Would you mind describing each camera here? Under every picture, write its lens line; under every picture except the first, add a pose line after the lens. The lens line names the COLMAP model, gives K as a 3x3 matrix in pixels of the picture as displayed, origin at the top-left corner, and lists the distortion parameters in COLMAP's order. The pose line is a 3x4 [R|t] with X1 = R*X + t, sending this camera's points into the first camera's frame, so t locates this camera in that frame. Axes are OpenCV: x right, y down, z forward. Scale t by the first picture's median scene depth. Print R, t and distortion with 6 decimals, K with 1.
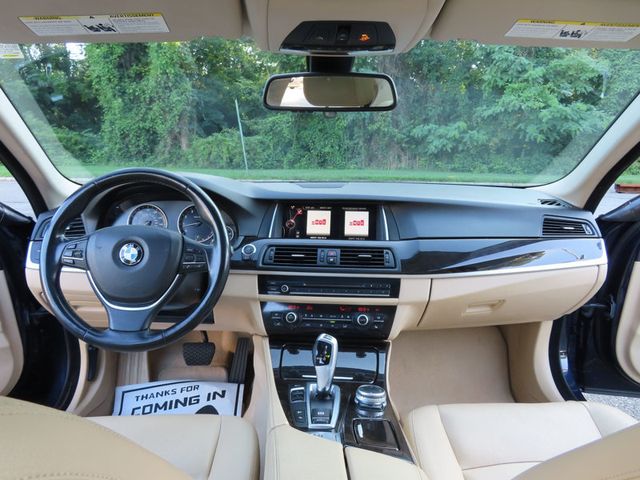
lens RADIAL K [[457.3, 0, 320.7], [0, 457.3, 239.3], [0, 0, 1]] dist [-0.006292, 0.009453]
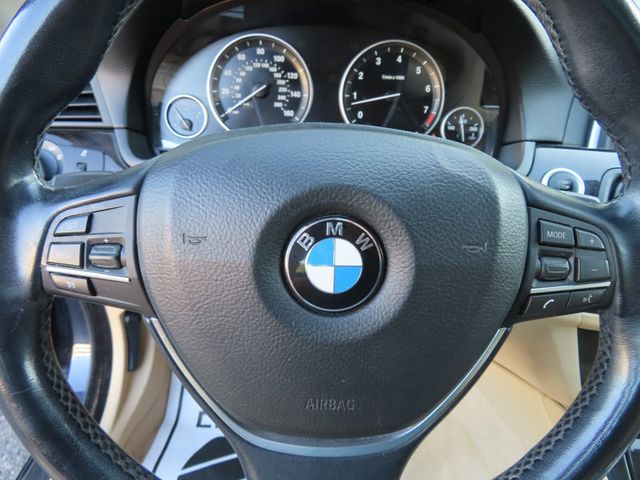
lens RADIAL K [[466.9, 0, 319.5], [0, 466.9, 241.8], [0, 0, 1]] dist [-0.003696, 0.003226]
pose [[0.997822, 0.057217, -0.032832, -0.310302], [-0.044719, 0.952581, 0.300982, -0.033857], [0.048497, -0.298859, 0.953064, 0.600950]]
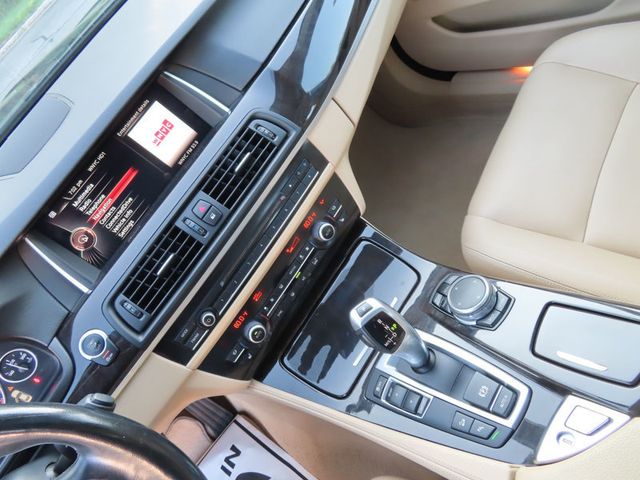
lens RADIAL K [[464.4, 0, 323.2], [0, 464.4, 240.3], [0, 0, 1]] dist [-0.001202, 0.001358]
pose [[0.497791, -0.834010, 0.237973, -0.058229], [0.652158, 0.540827, 0.531222, -0.130961], [-0.571746, -0.109242, 0.813125, 0.449438]]
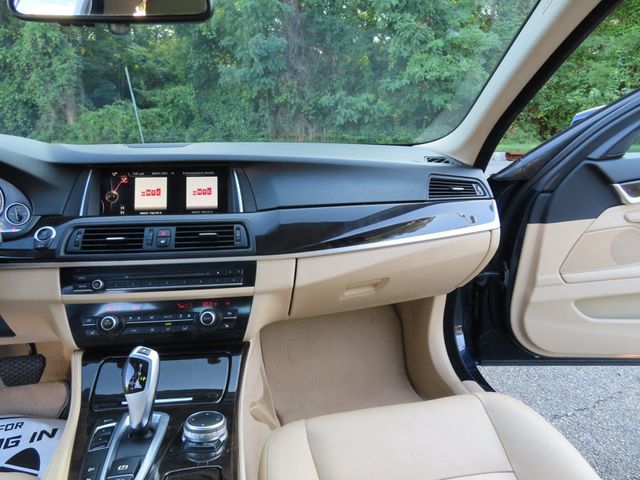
lens RADIAL K [[459.1, 0, 318.4], [0, 459.1, 240.9], [0, 0, 1]] dist [-0.001858, -0.003913]
pose [[0.982273, -0.055796, 0.178960, 0.128350], [0.045448, 0.997077, 0.061411, 0.008360], [-0.181863, -0.052189, 0.981938, 0.200730]]
